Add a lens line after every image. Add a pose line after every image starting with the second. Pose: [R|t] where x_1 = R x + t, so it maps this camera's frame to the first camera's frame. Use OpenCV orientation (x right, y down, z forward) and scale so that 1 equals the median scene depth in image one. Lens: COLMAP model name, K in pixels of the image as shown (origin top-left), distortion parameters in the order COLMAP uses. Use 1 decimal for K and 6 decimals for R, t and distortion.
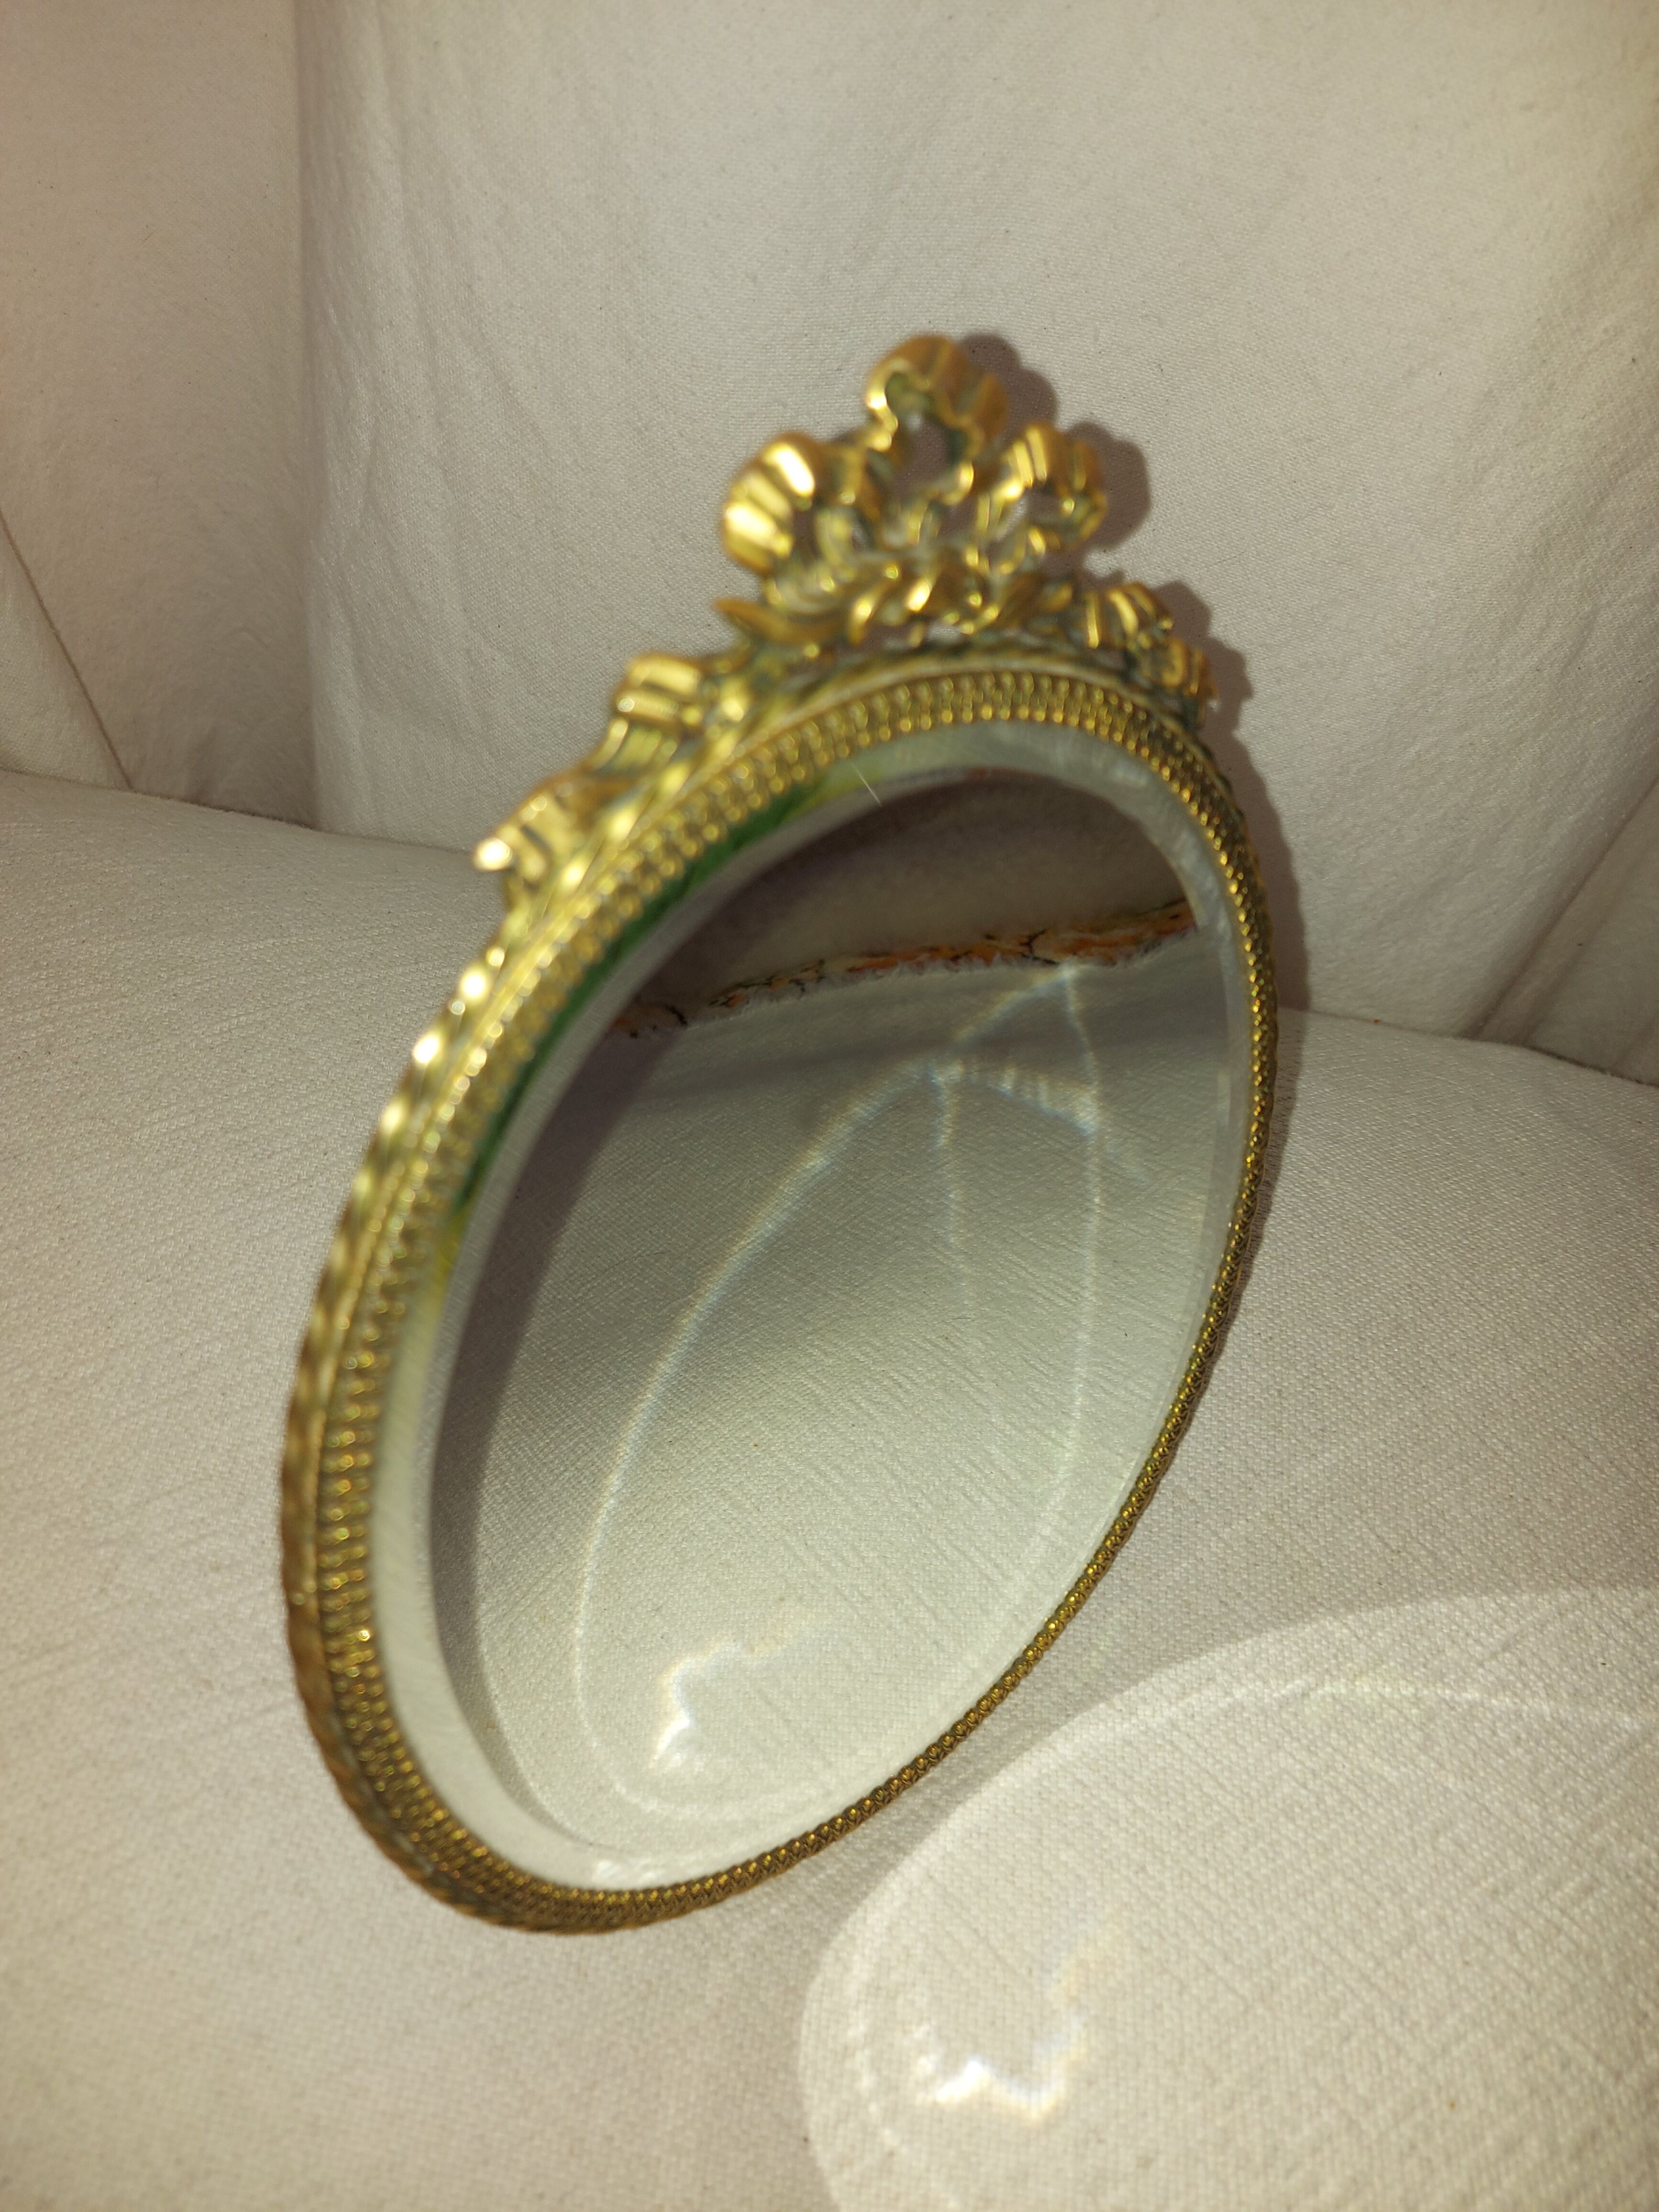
lens RADIAL K [[1542.3, 0, 802.7], [0, 1542.3, 1151.5], [0, 0, 1]] dist [0.064848, -0.066099]
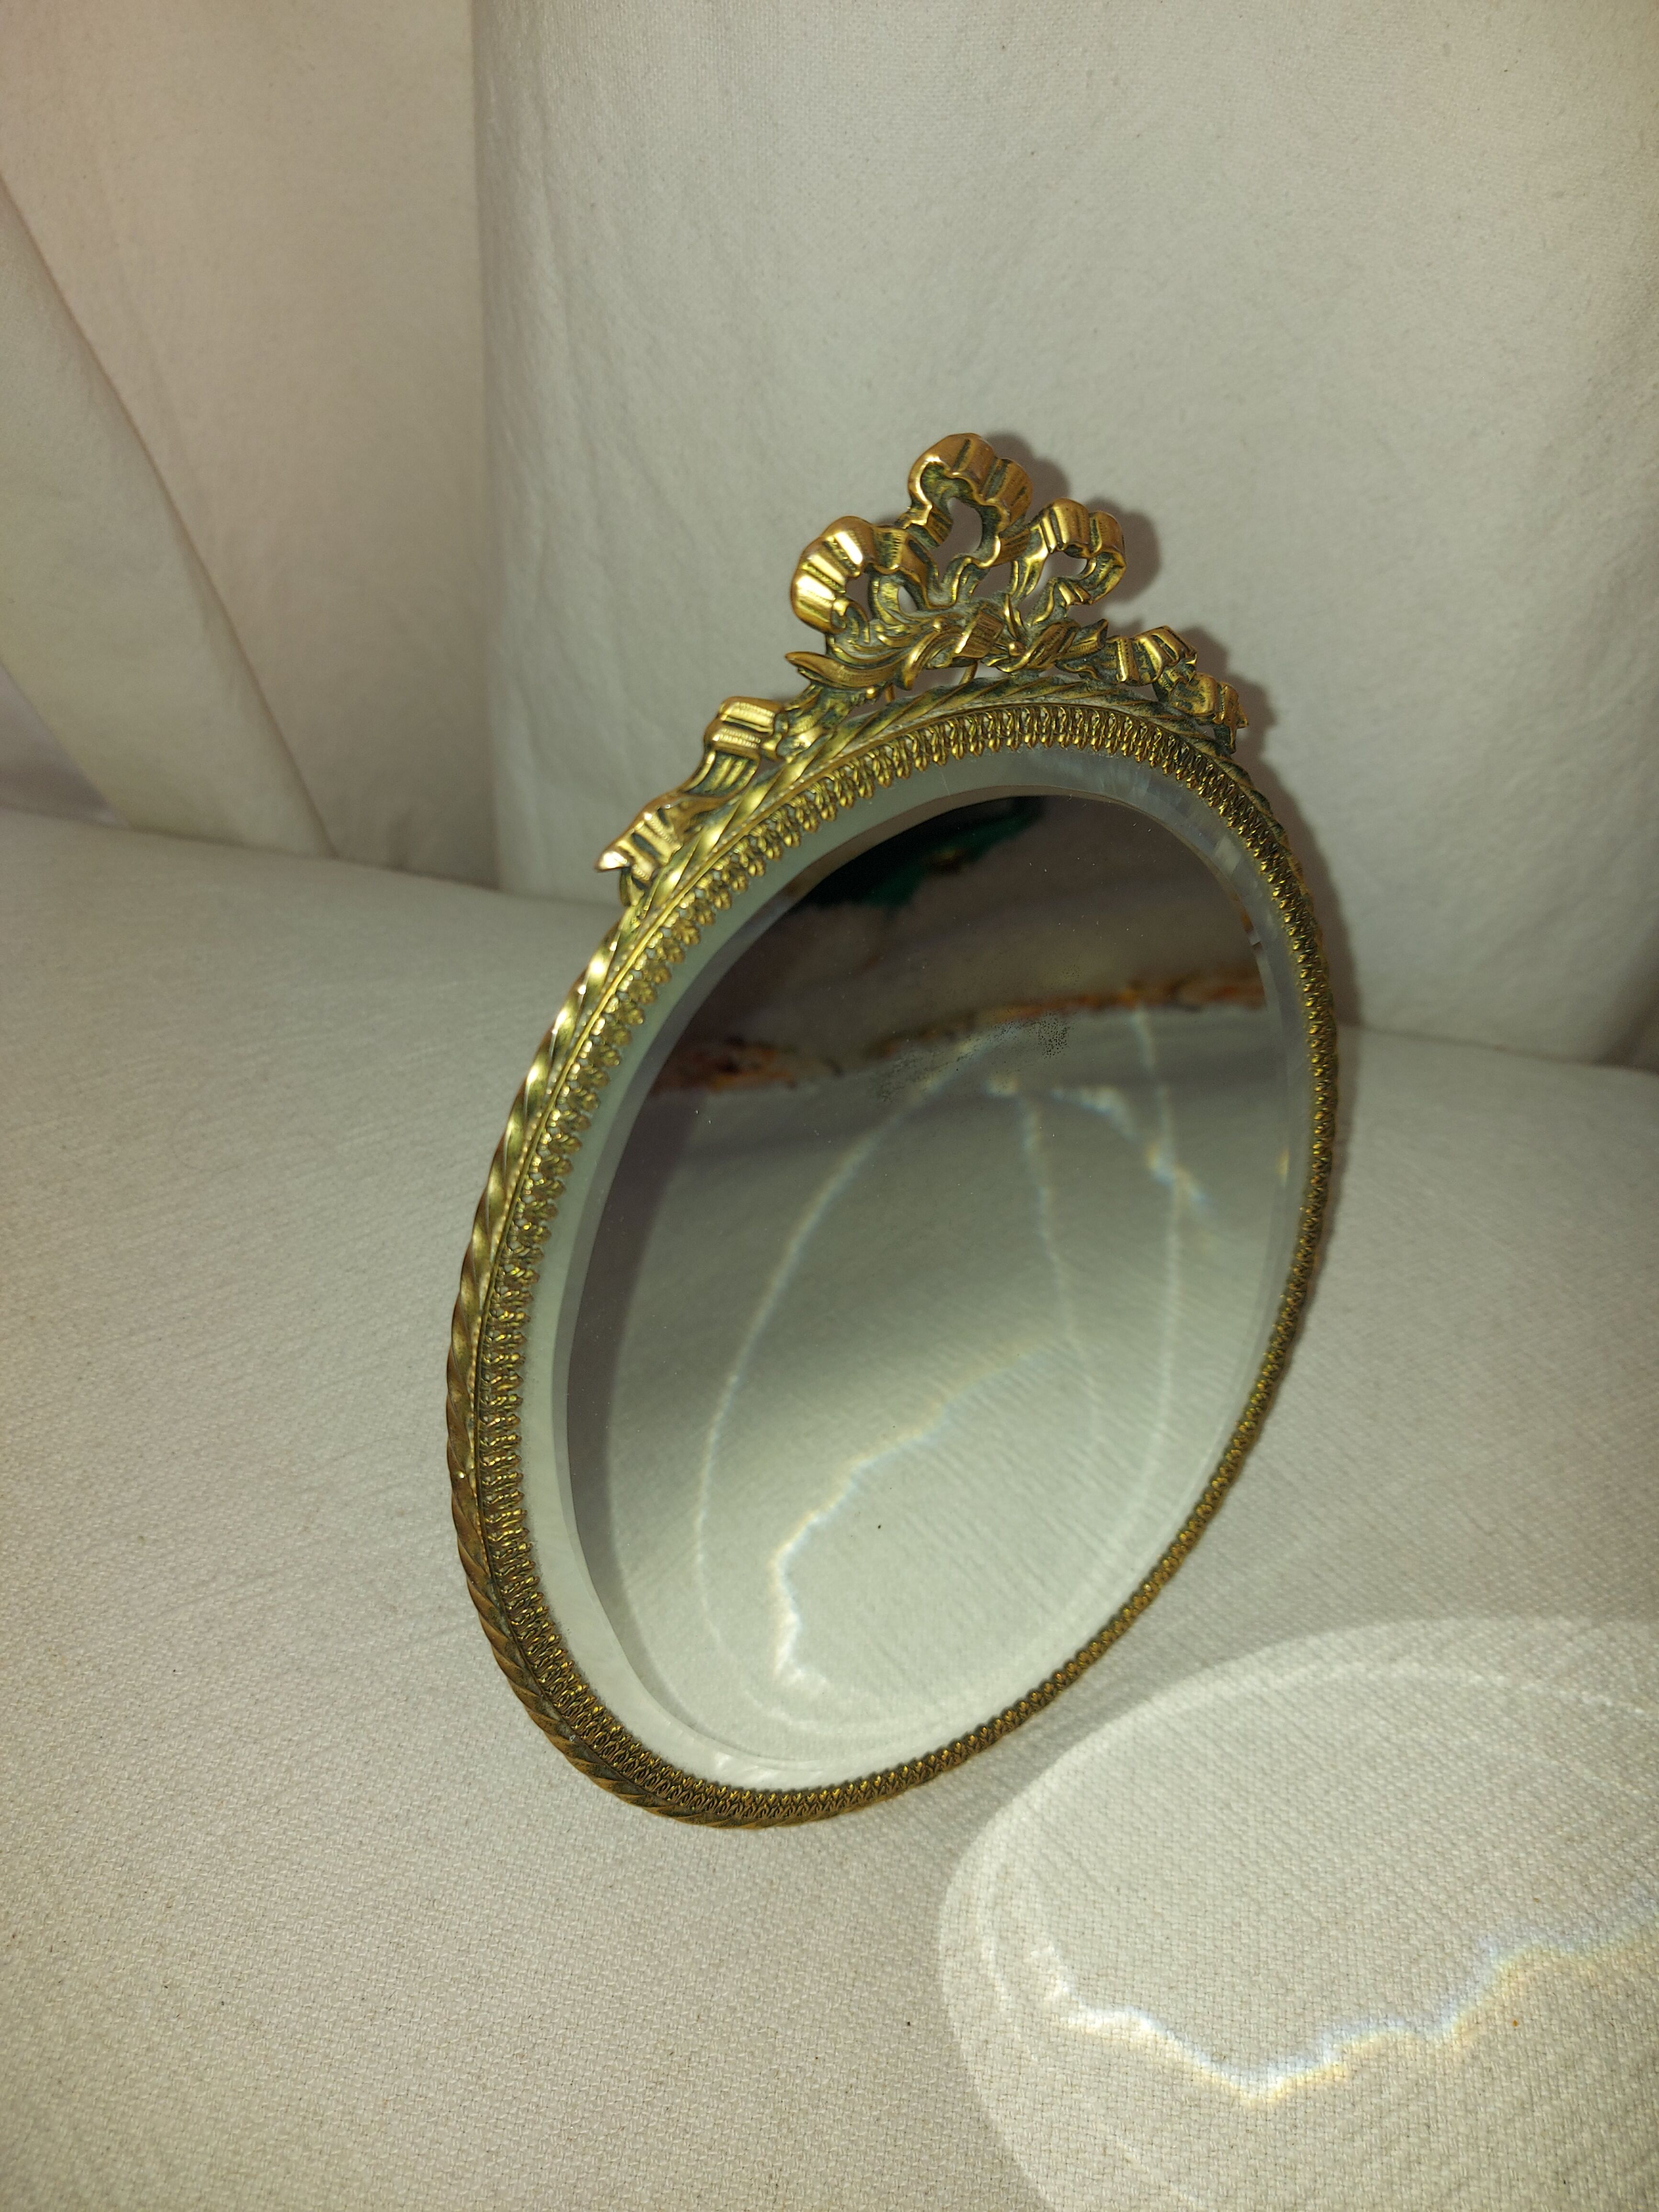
lens RADIAL K [[1579.9, 0, 830.1], [0, 1579.9, 1168.2], [0, 0, 1]] dist [0.052037, -0.059697]
pose [[0.994675, -0.008370, -0.102723, 0.061707], [0.003888, 0.999035, -0.043758, 0.066817], [0.102991, 0.043125, 0.993747, -0.143217]]
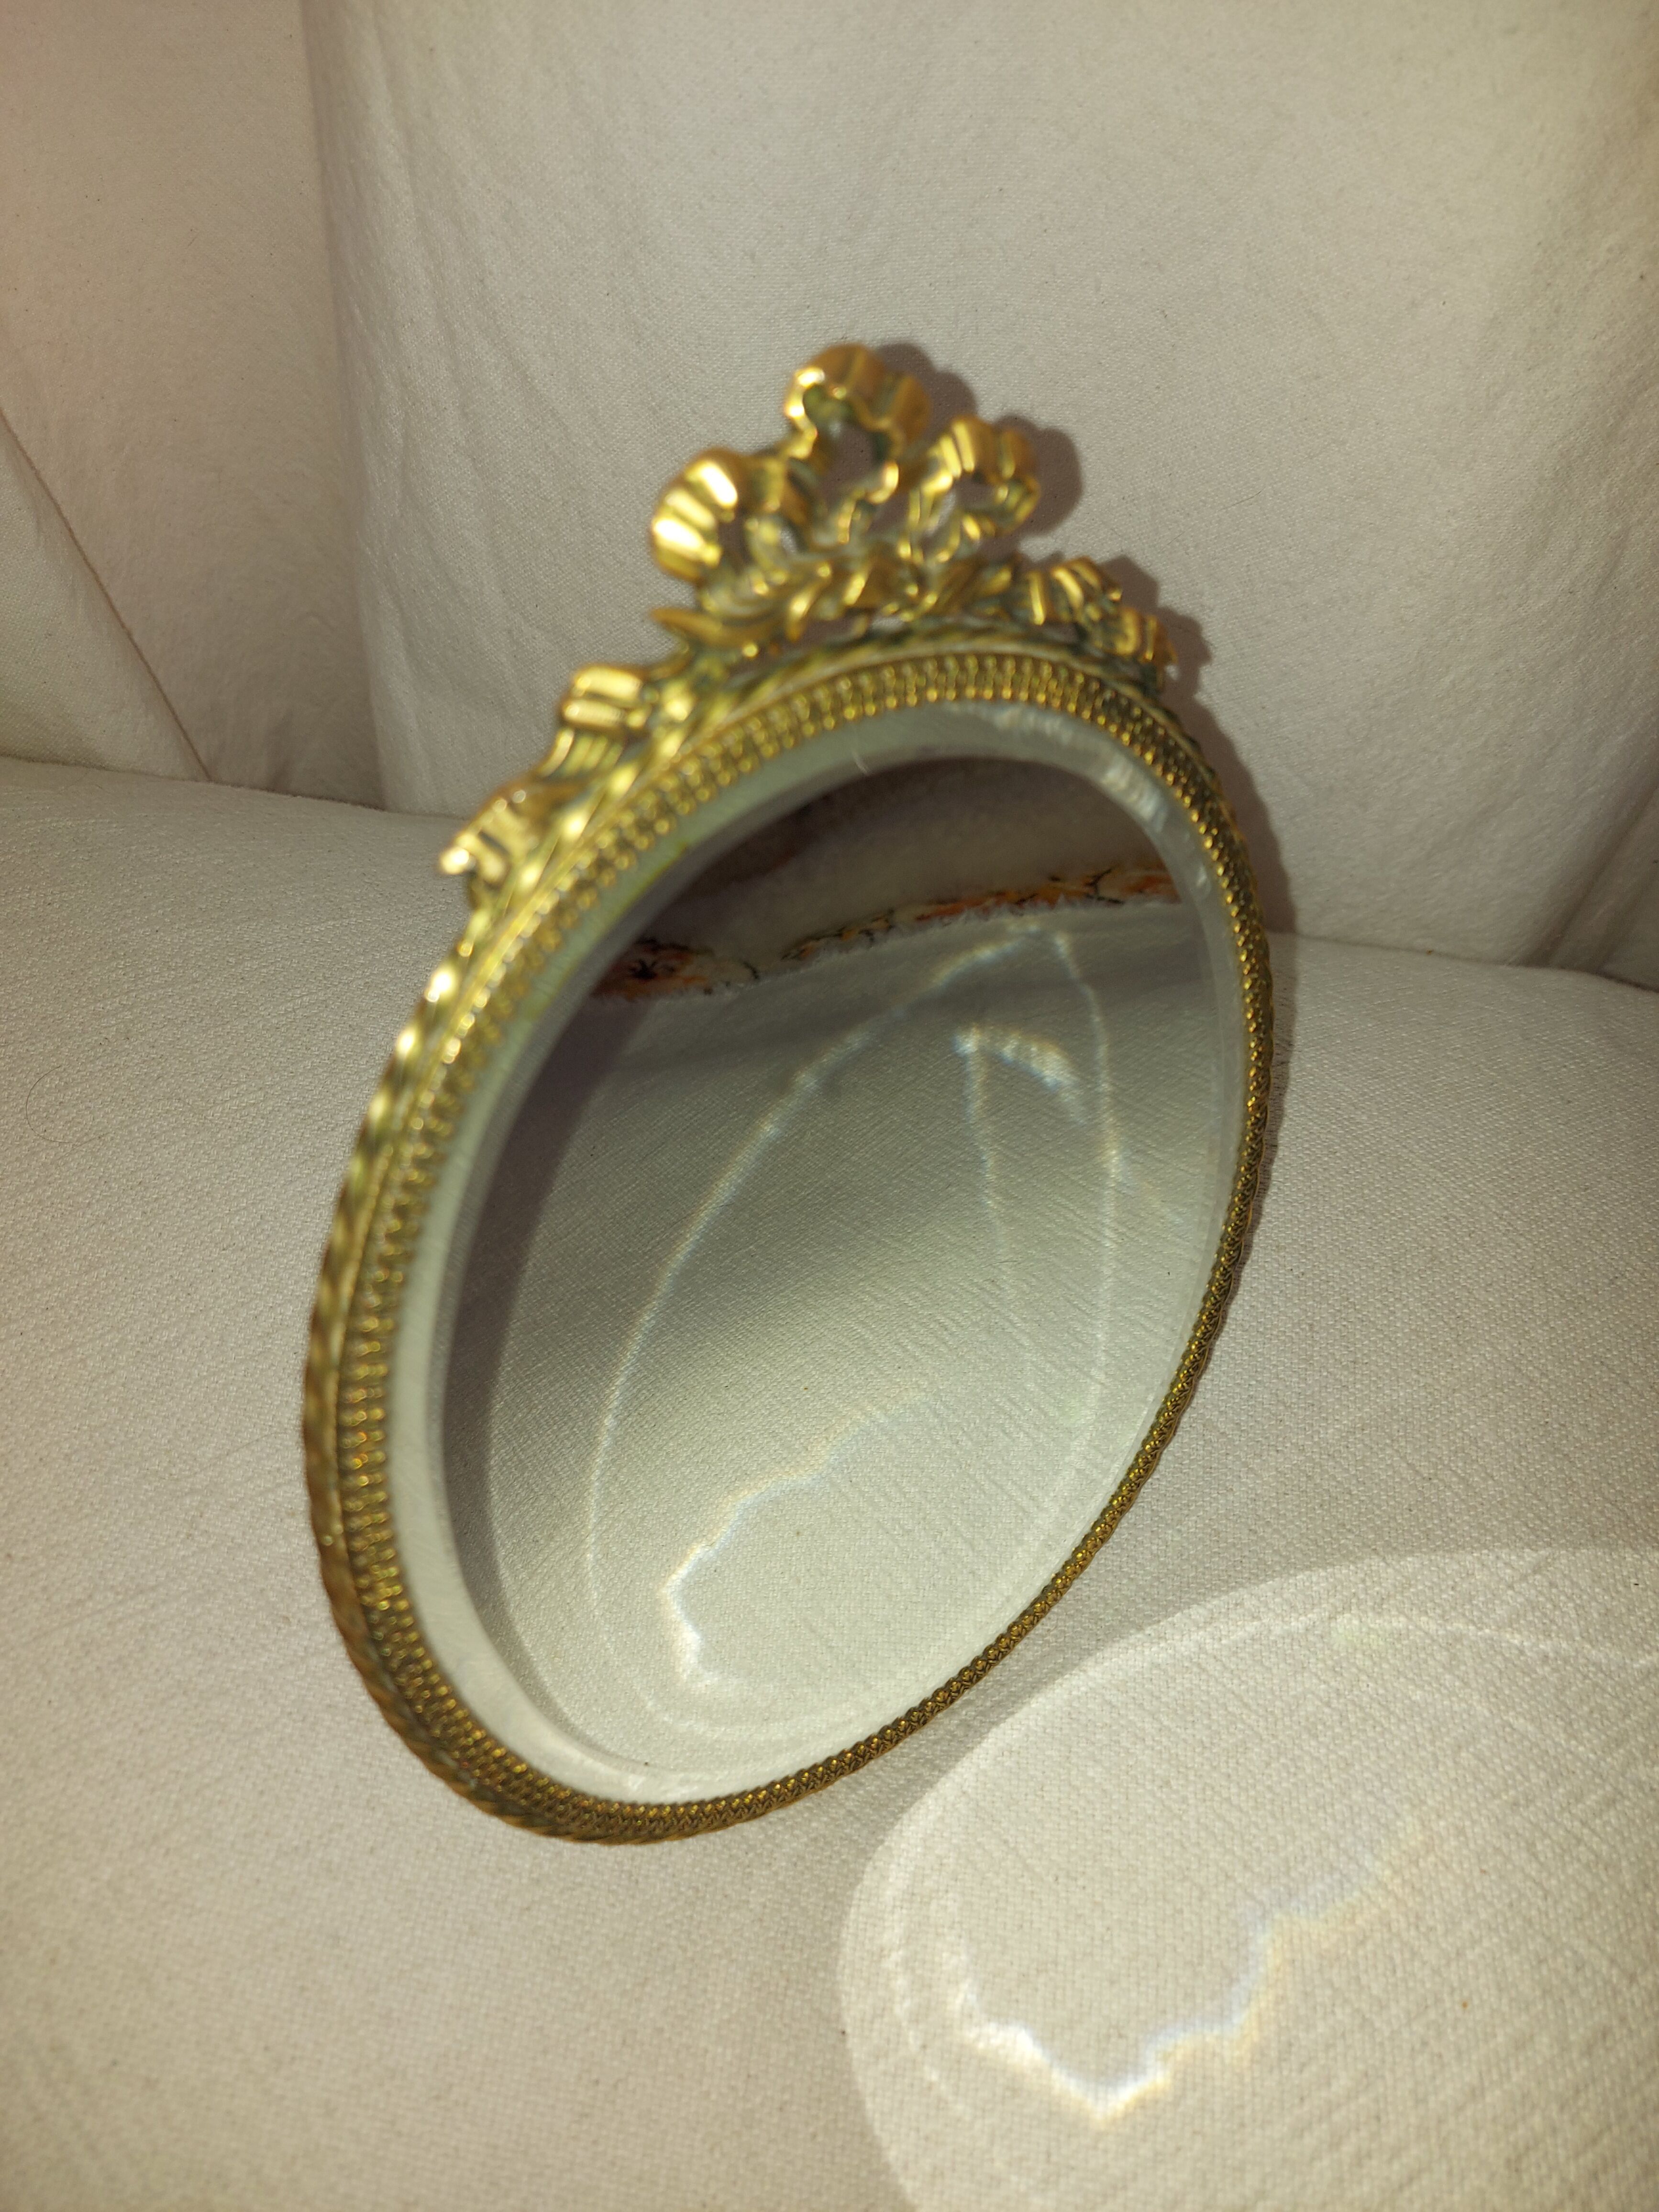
lens RADIAL K [[1543.6, 0, 820.3], [0, 1543.6, 1145.9], [0, 0, 1]] dist [0.067237, -0.067519]
pose [[0.997258, -0.032787, -0.066342, 0.070010], [0.035047, 0.998834, 0.033206, -0.010482], [0.065176, -0.035440, 0.997244, -0.044023]]
